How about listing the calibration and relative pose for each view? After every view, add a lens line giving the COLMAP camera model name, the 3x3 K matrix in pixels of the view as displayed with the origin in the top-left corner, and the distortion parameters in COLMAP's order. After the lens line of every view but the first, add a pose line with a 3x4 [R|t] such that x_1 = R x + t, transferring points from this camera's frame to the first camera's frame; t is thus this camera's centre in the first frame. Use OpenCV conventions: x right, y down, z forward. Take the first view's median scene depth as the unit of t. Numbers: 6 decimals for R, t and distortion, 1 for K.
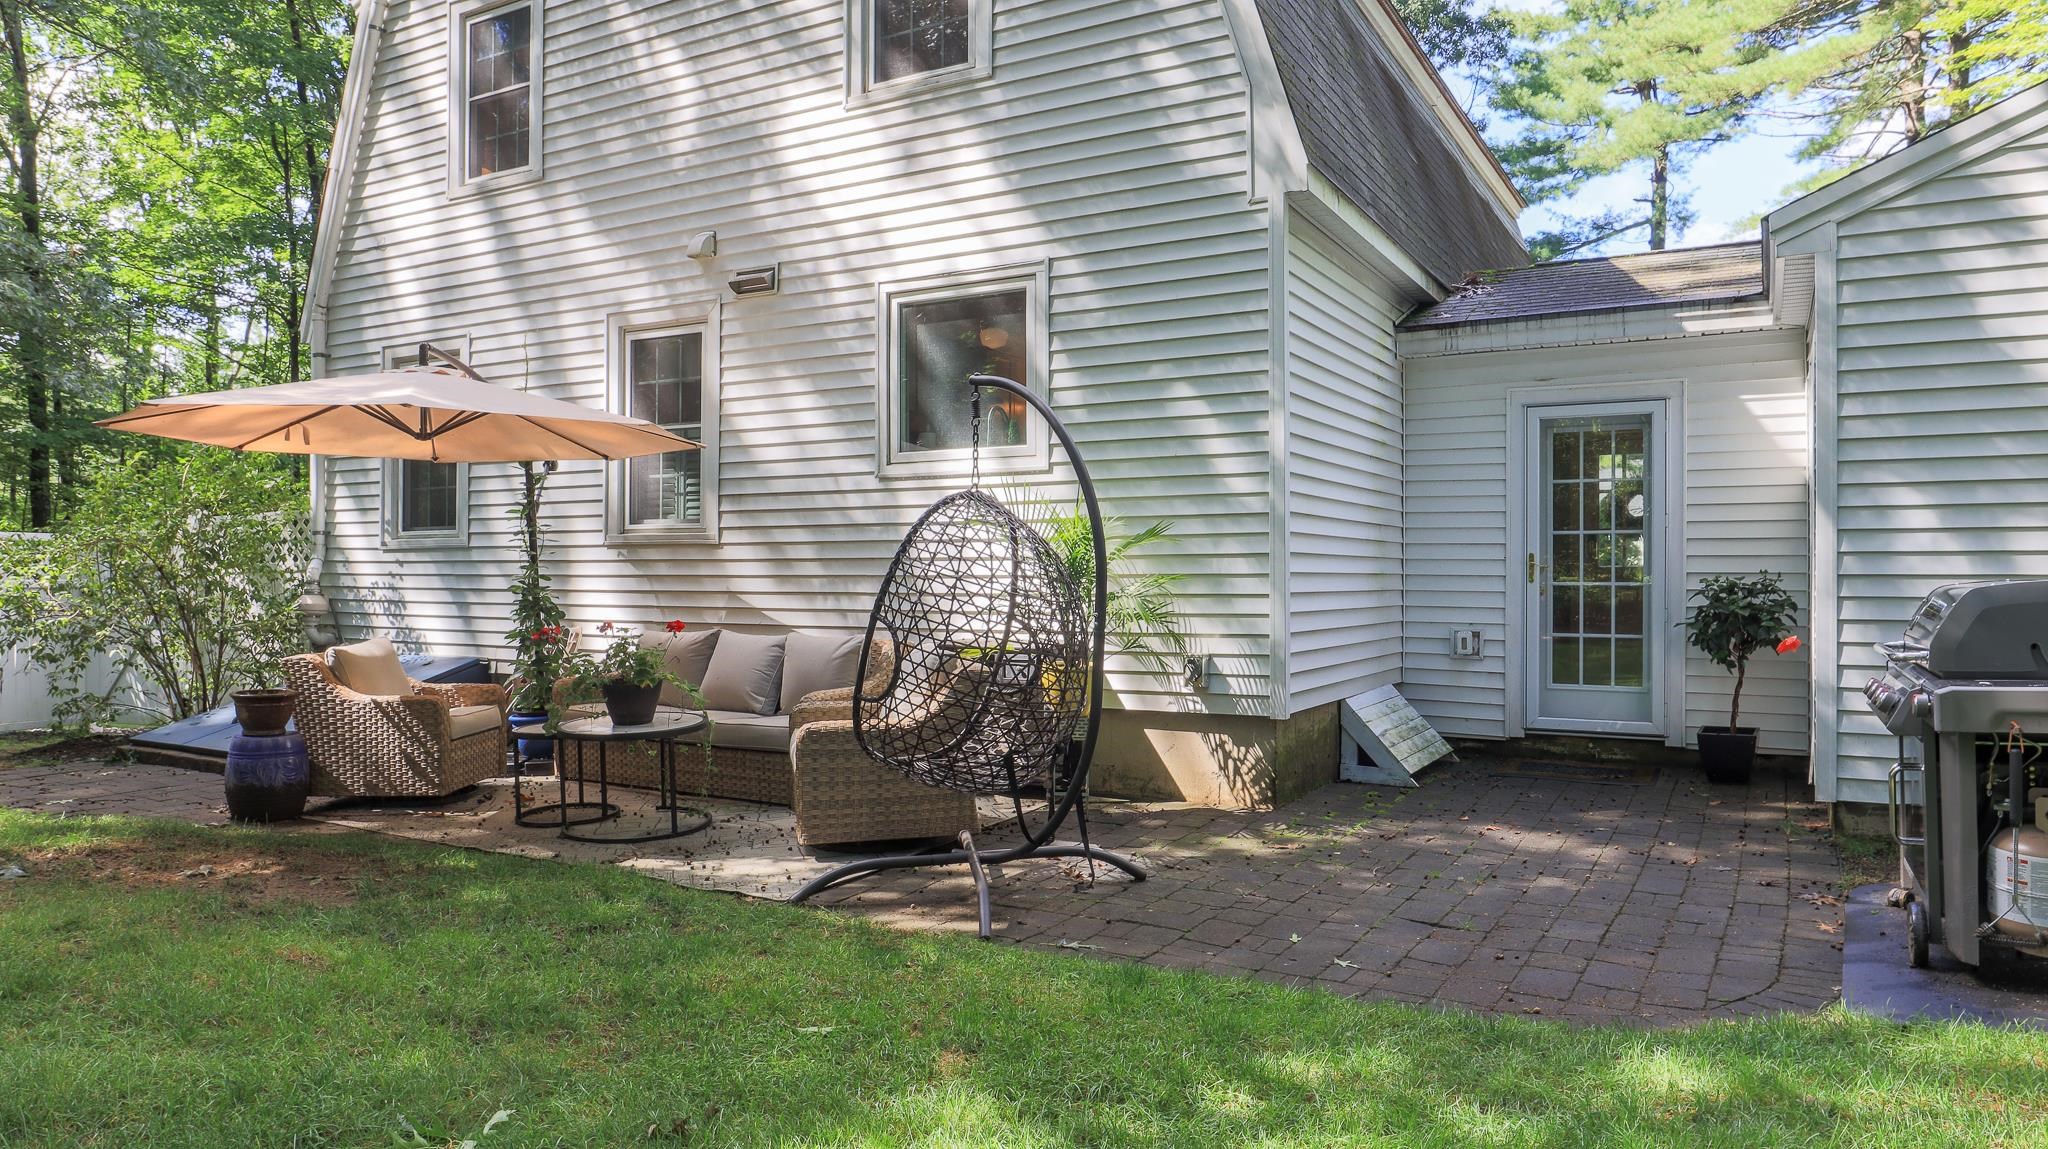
lens RADIAL K [[1280.0, 0, 1060.2], [0, 1280.0, 581.5], [0, 0, 1]] dist [-0.025510, 0.000717]
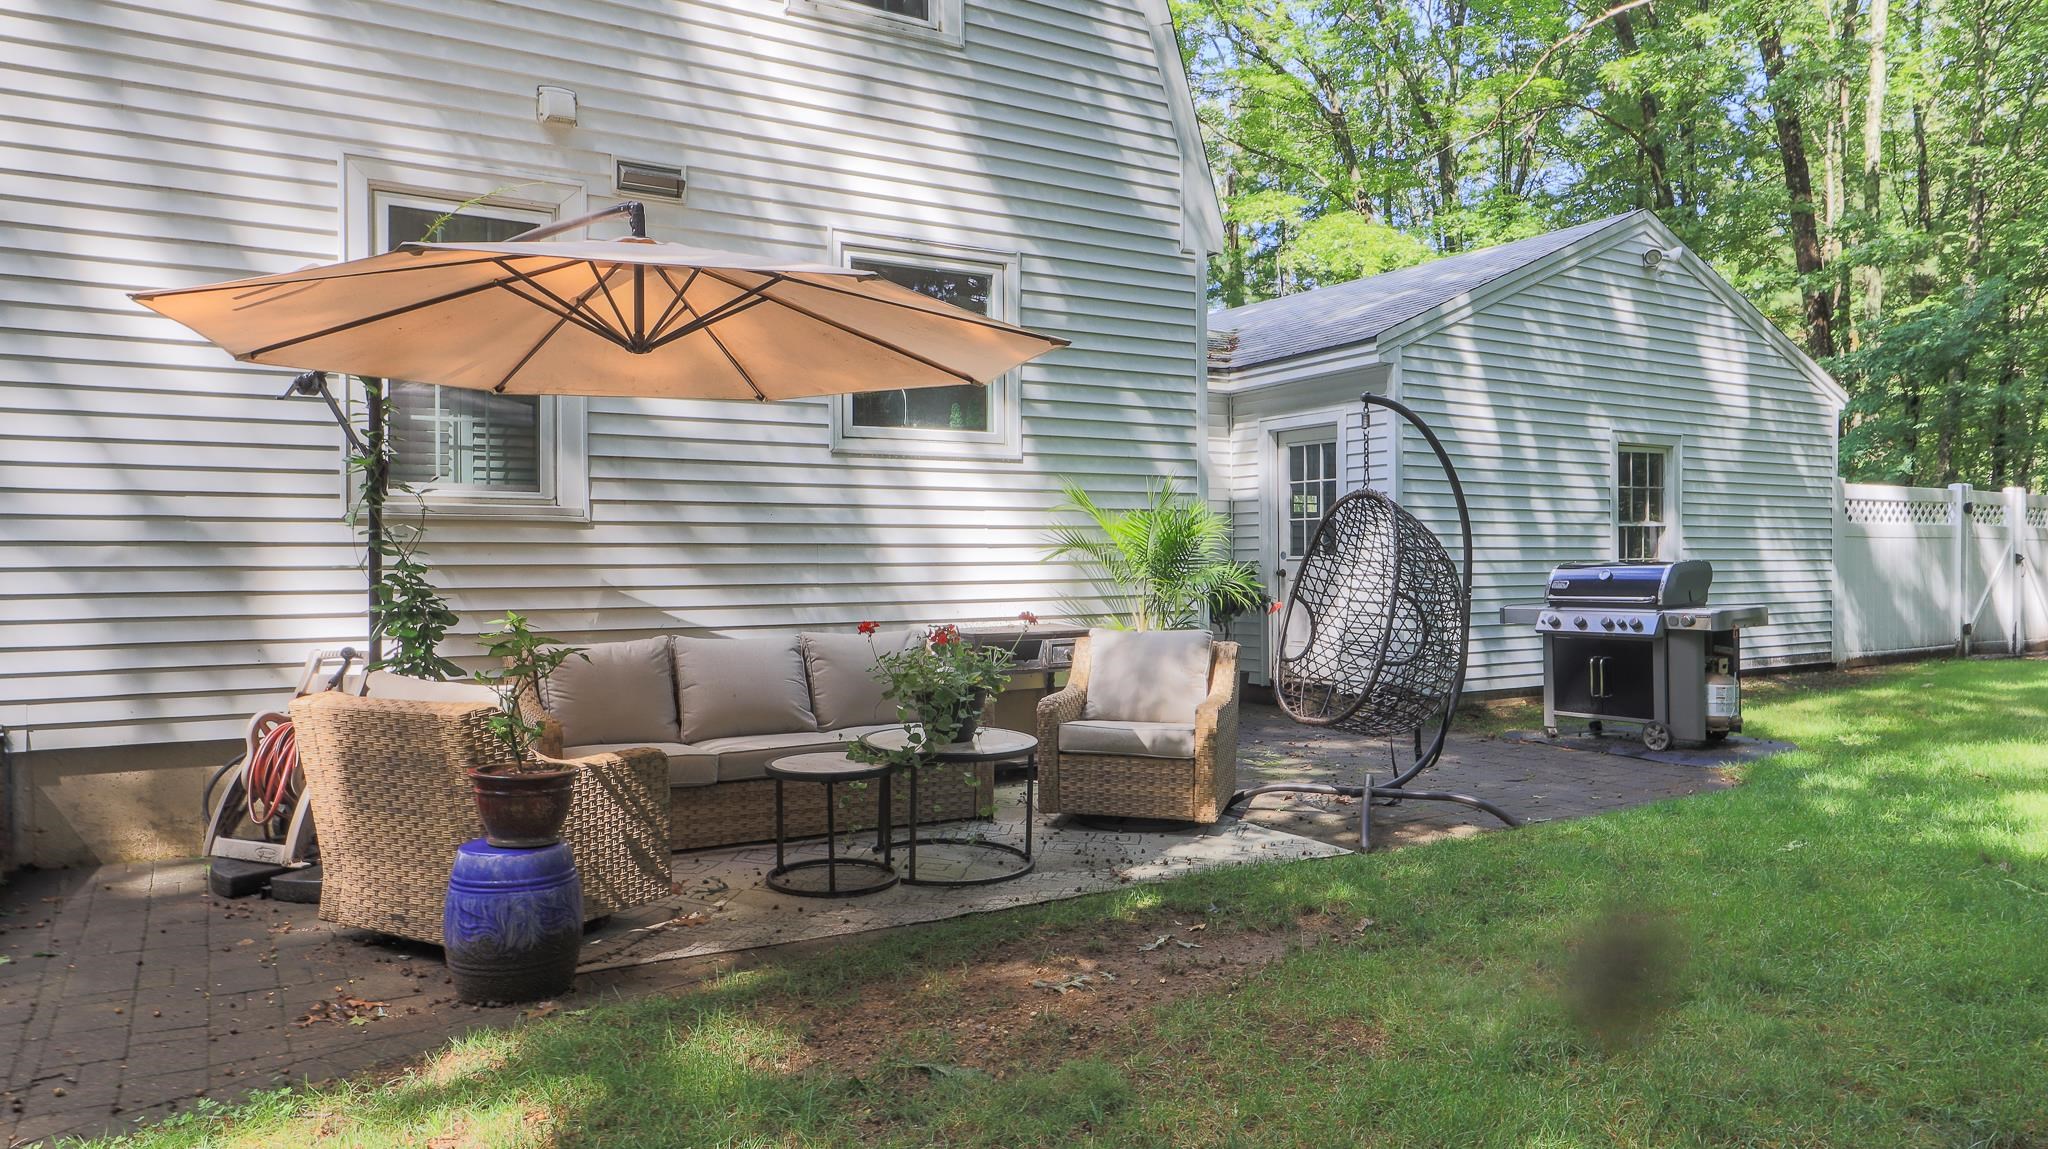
lens RADIAL K [[1392.6, 0, 1028.9], [0, 1392.6, 573.2], [0, 0, 1]] dist [-0.016398, -0.003353]
pose [[0.481884, -0.008920, 0.876190, -0.898468], [0.008438, 0.999949, 0.005539, -0.002251], [-0.876194, 0.004724, 0.481935, 0.418780]]
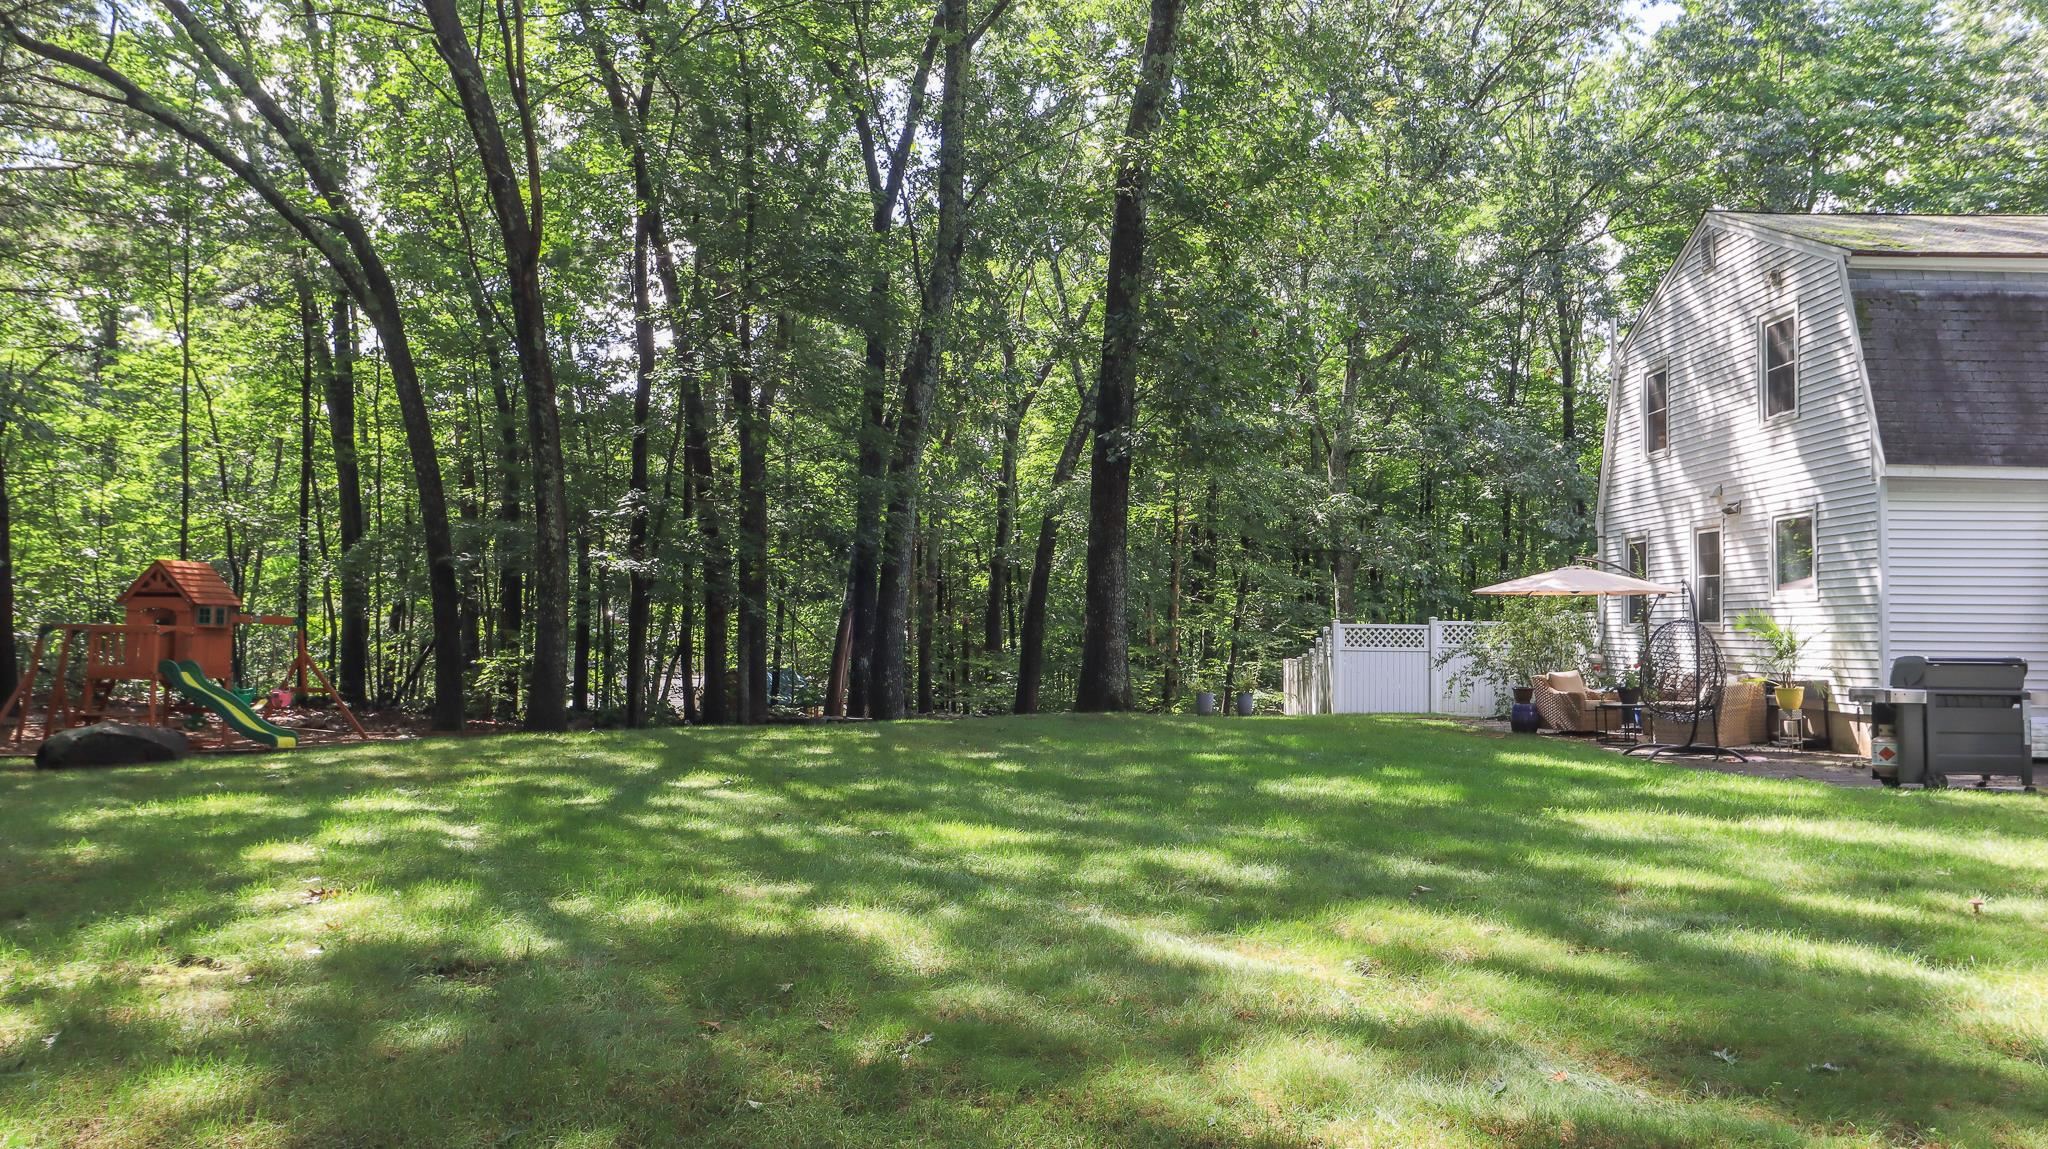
lens RADIAL K [[1528.7, 0, 1031.8], [0, 1528.7, 546.0], [0, 0, 1]] dist [-0.008344, -0.000492]
pose [[0.461624, -0.048198, -0.885765, 1.512901], [-0.008303, 0.998244, -0.058646, -0.013614], [0.887037, 0.034427, 0.460414, -1.229375]]
